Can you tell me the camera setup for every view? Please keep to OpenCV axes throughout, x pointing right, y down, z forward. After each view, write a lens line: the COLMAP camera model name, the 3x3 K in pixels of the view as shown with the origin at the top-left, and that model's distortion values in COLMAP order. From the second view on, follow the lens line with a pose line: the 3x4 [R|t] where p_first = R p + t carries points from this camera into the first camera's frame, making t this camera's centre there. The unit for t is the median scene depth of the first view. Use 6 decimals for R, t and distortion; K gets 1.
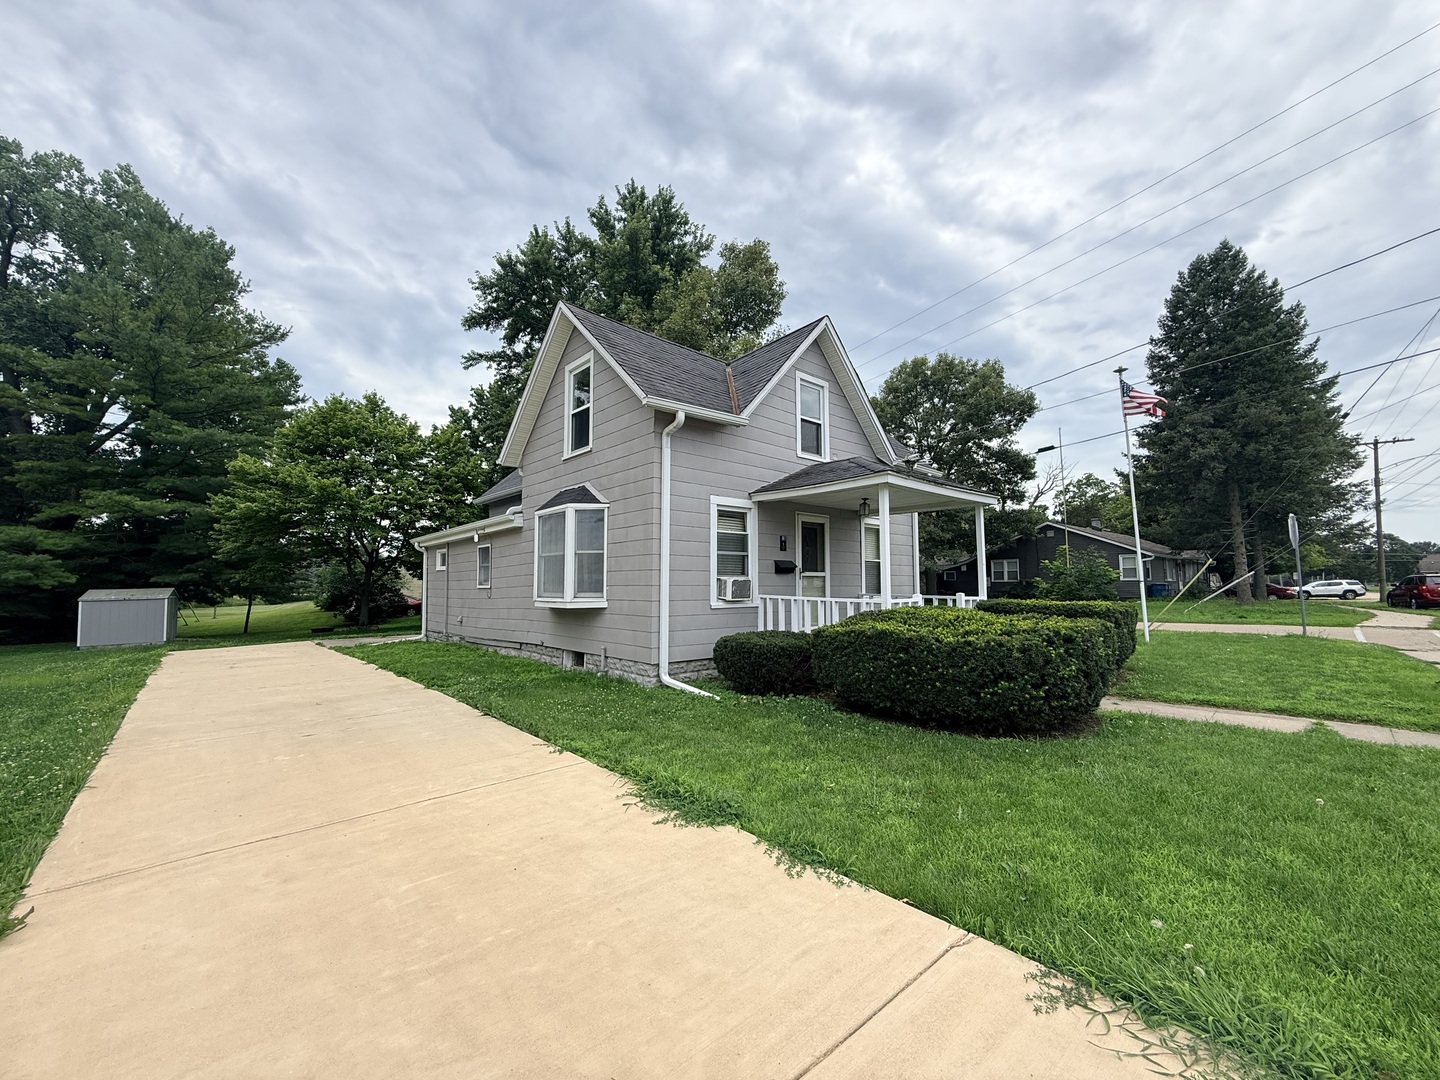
lens RADIAL K [[573.1, 0, 718.5], [0, 573.1, 546.9], [0, 0, 1]] dist [-0.002991, 0.000569]
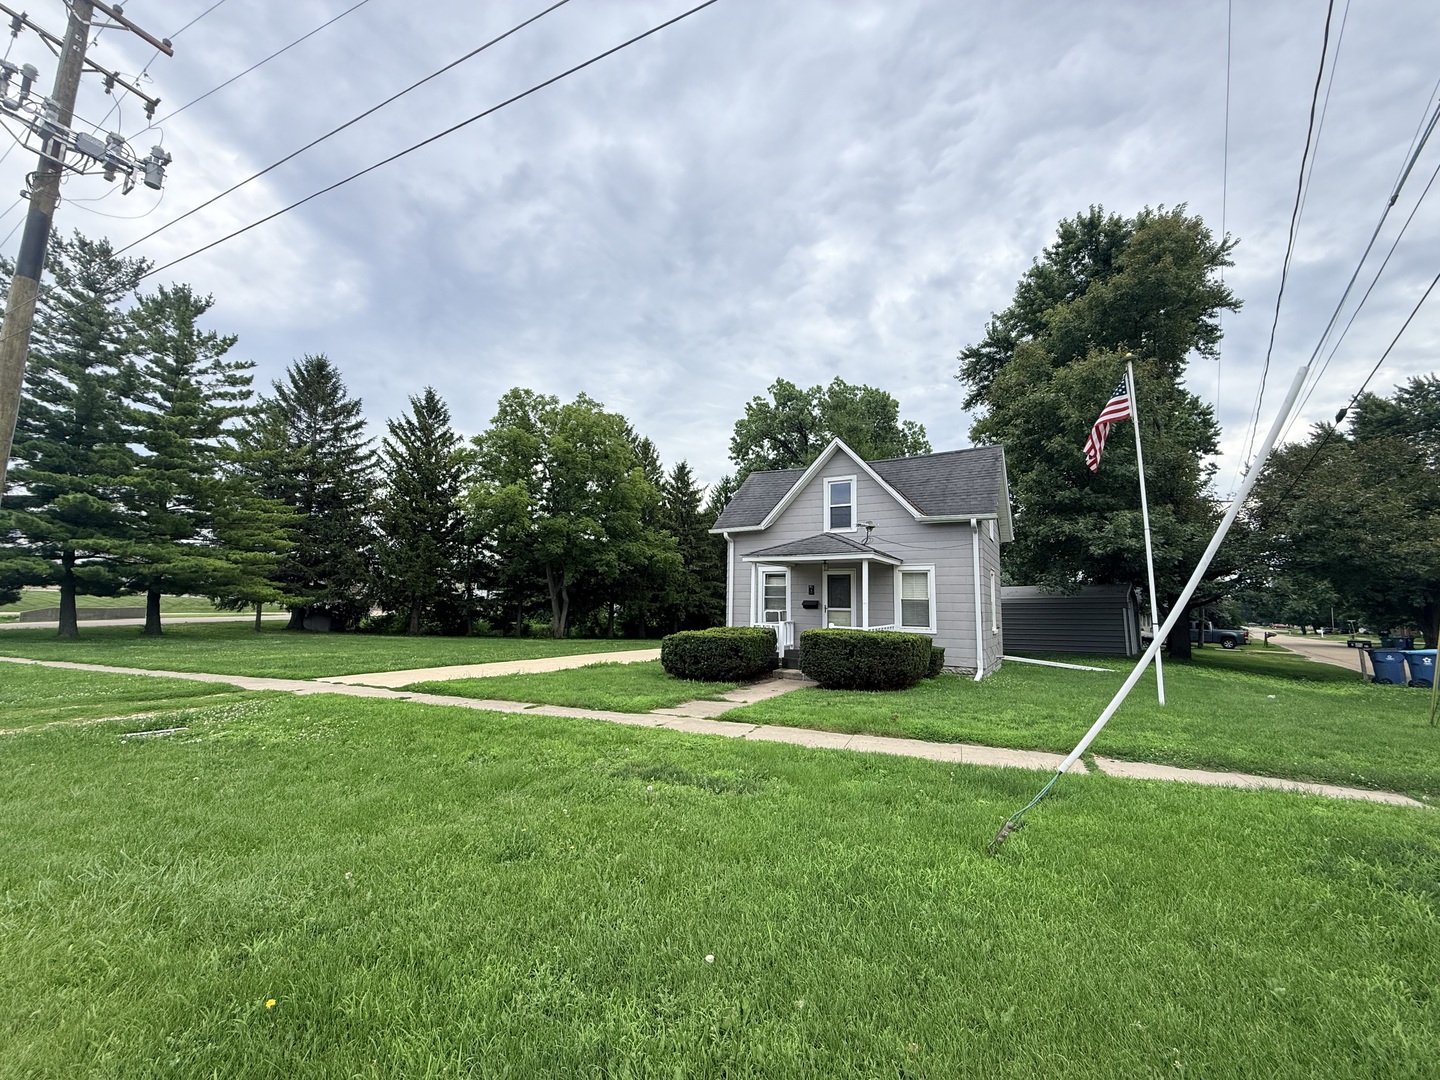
lens RADIAL K [[573.1, 0, 718.2], [0, 573.1, 531.2], [0, 0, 1]] dist [-0.002991, 0.000569]
pose [[0.300989, -0.114957, -0.946673, 0.618679], [0.038857, 0.993362, -0.108272, -0.002384], [0.952835, -0.004196, 0.303458, 0.101508]]
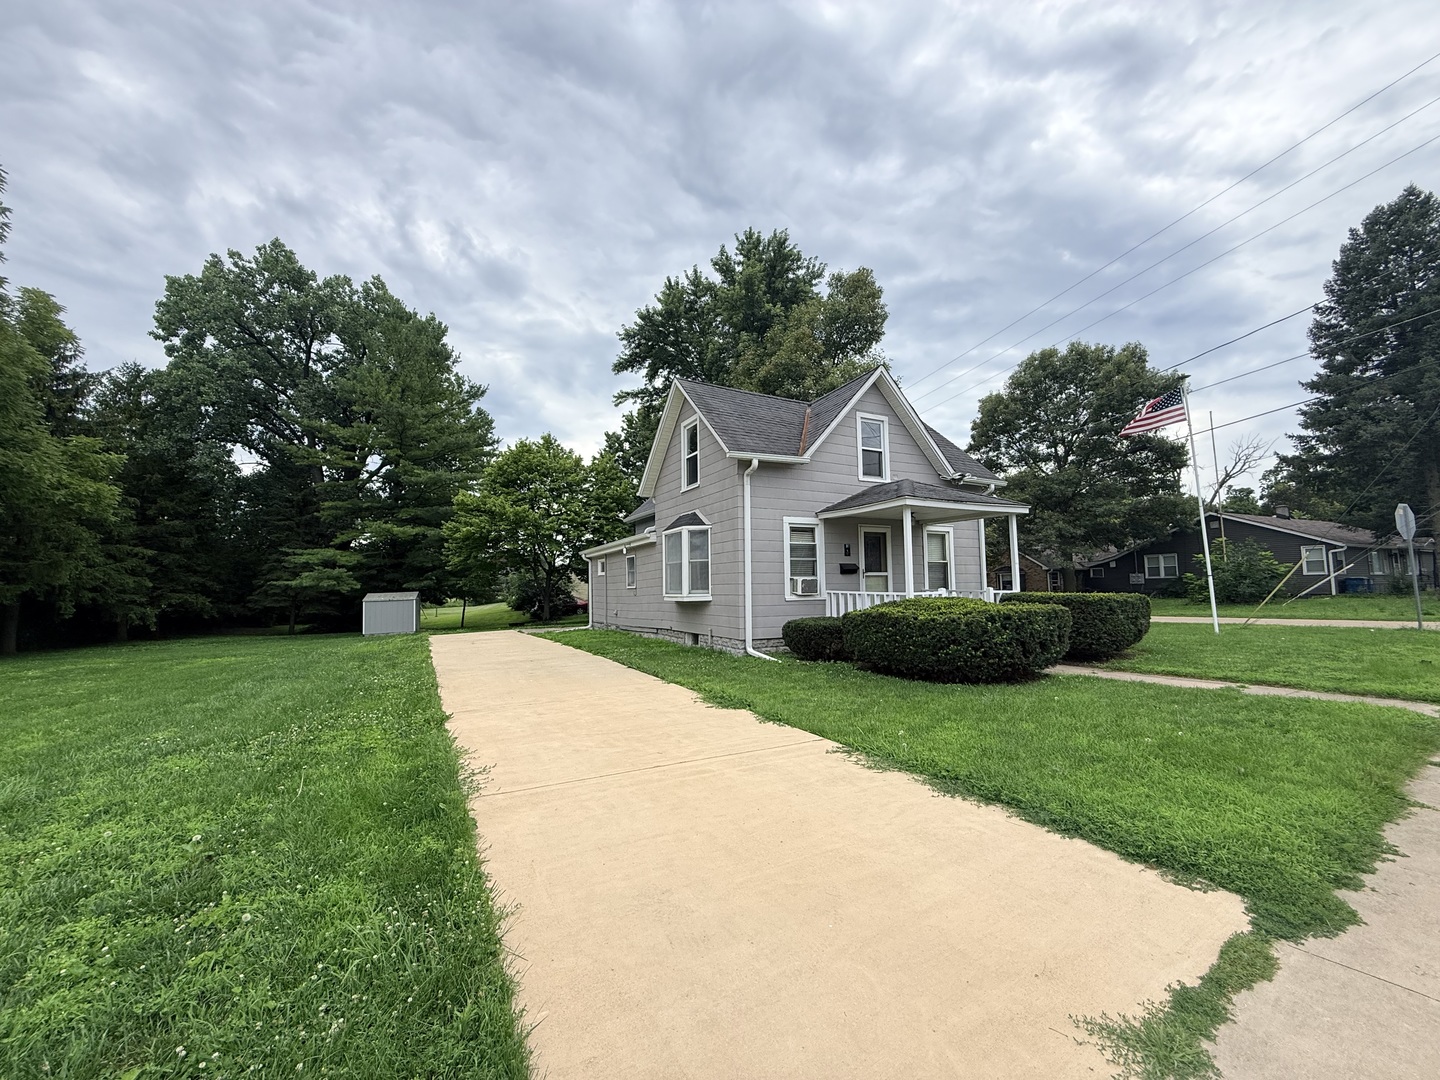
lens RADIAL K [[573.1, 0, 719.3], [0, 573.1, 546.2], [0, 0, 1]] dist [-0.002991, 0.000569]
pose [[0.968718, -0.028186, -0.246559, 0.059166], [0.027138, 0.999602, -0.007649, -0.004982], [0.246676, 0.000719, 0.969098, -0.118519]]
